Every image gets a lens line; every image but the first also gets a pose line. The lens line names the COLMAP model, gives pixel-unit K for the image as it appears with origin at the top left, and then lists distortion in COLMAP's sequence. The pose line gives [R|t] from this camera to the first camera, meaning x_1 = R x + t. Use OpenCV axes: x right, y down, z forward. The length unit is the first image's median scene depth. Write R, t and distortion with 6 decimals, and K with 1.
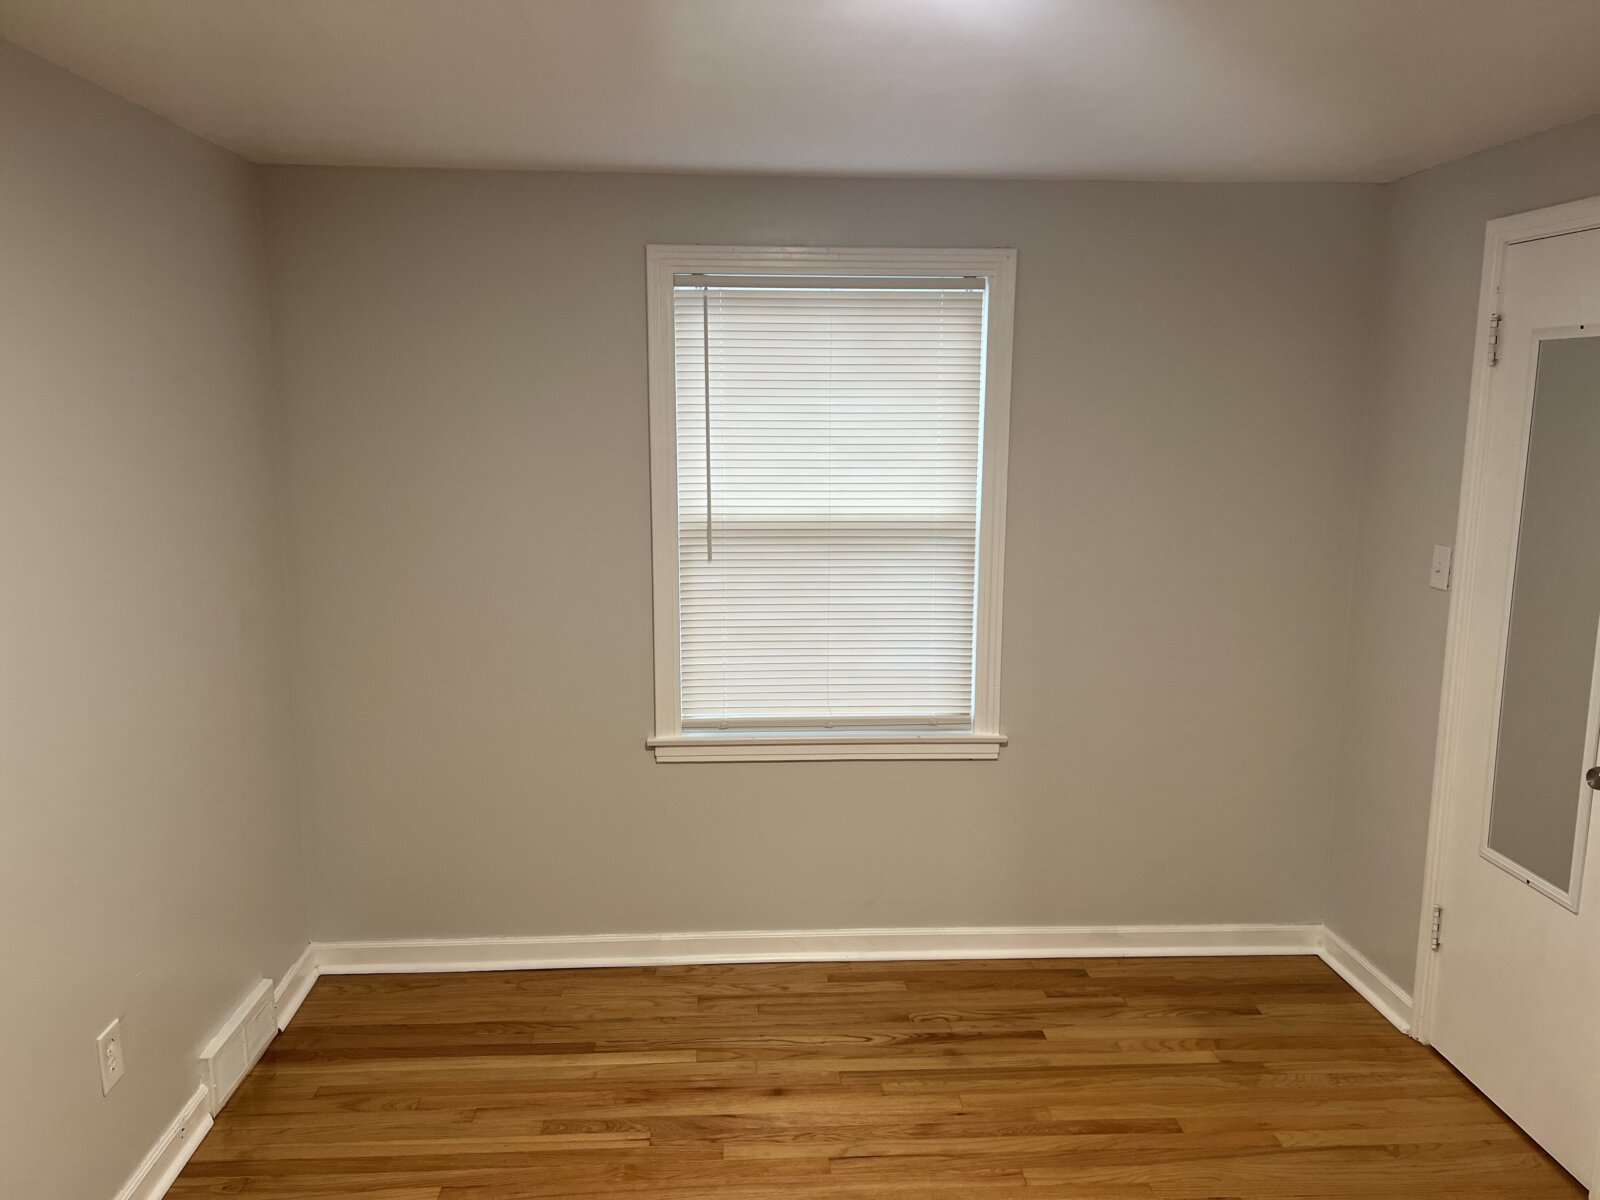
lens RADIAL K [[1192.3, 0, 809.7], [0, 1192.3, 604.7], [0, 0, 1]] dist [0.068640, -0.076716]
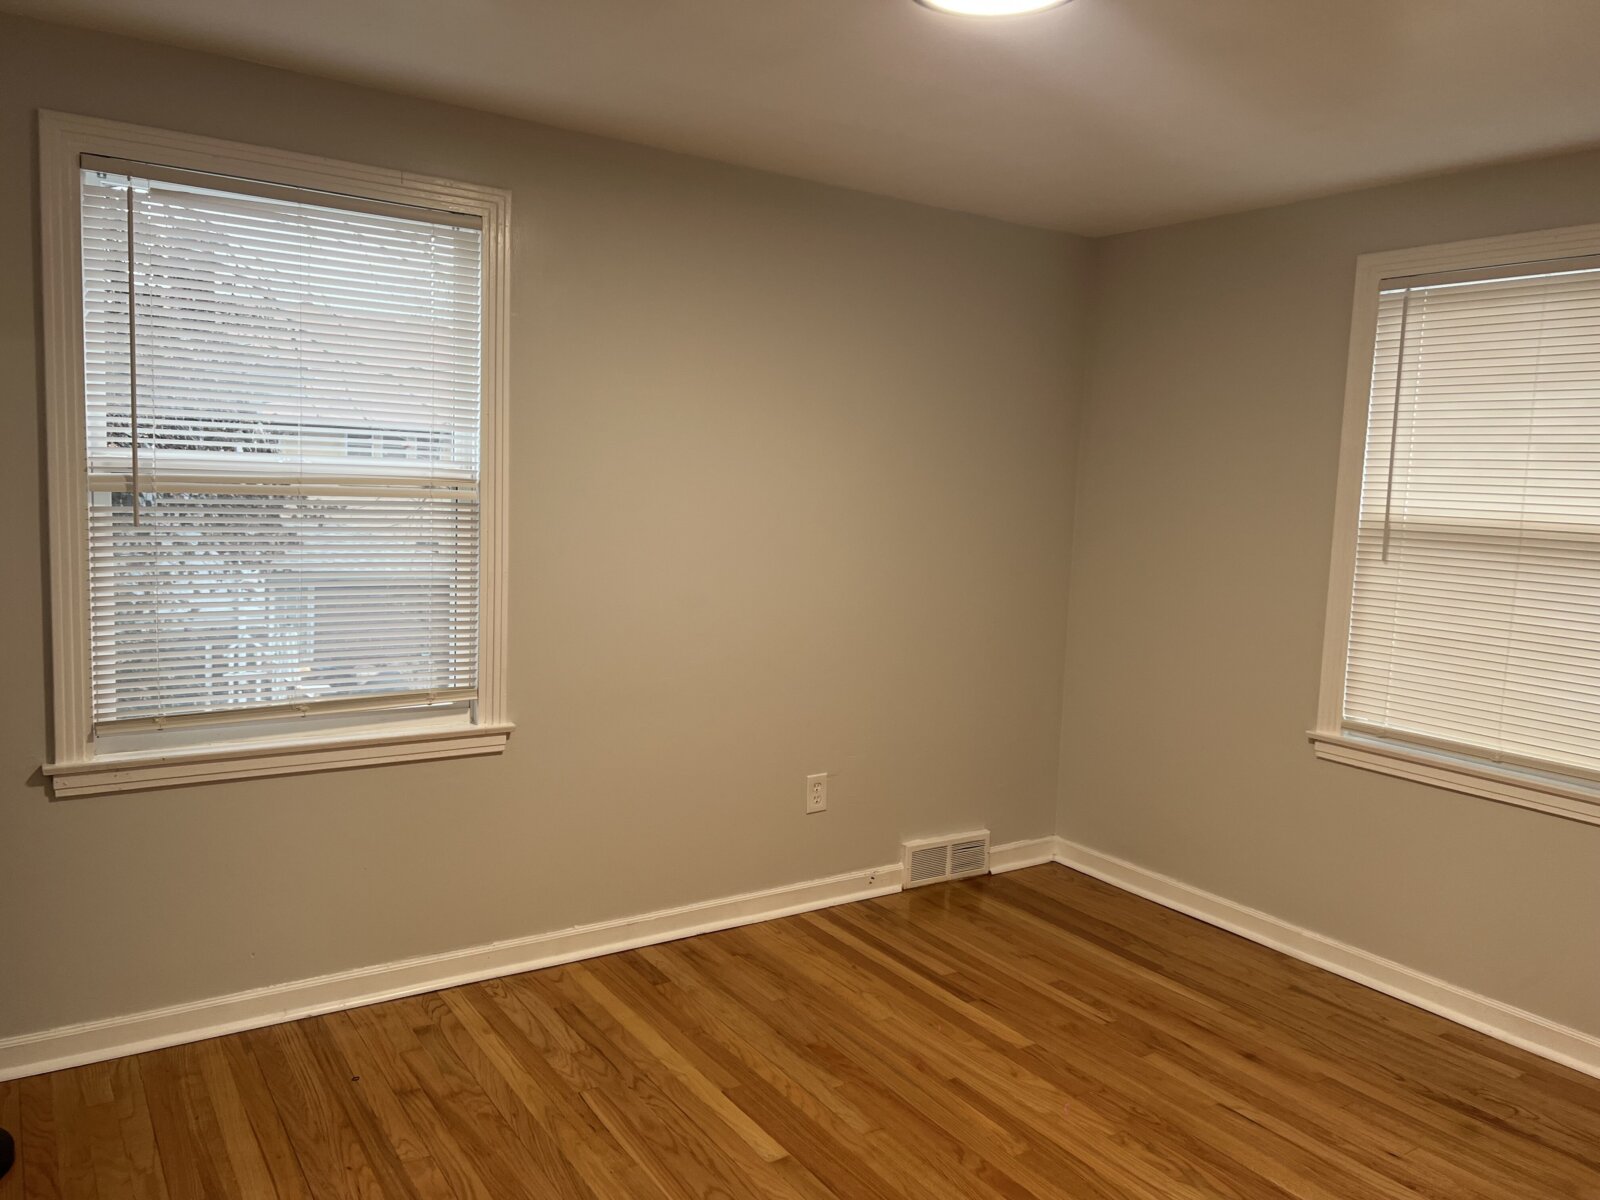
lens RADIAL K [[1192.3, 0, 809.7], [0, 1192.3, 604.7], [0, 0, 1]] dist [0.068640, -0.076716]
pose [[0.503578, 0.102471, -0.857852, 0.542822], [-0.180048, 0.983587, 0.011798, 0.073055], [0.844981, 0.148513, 0.513762, 0.089973]]
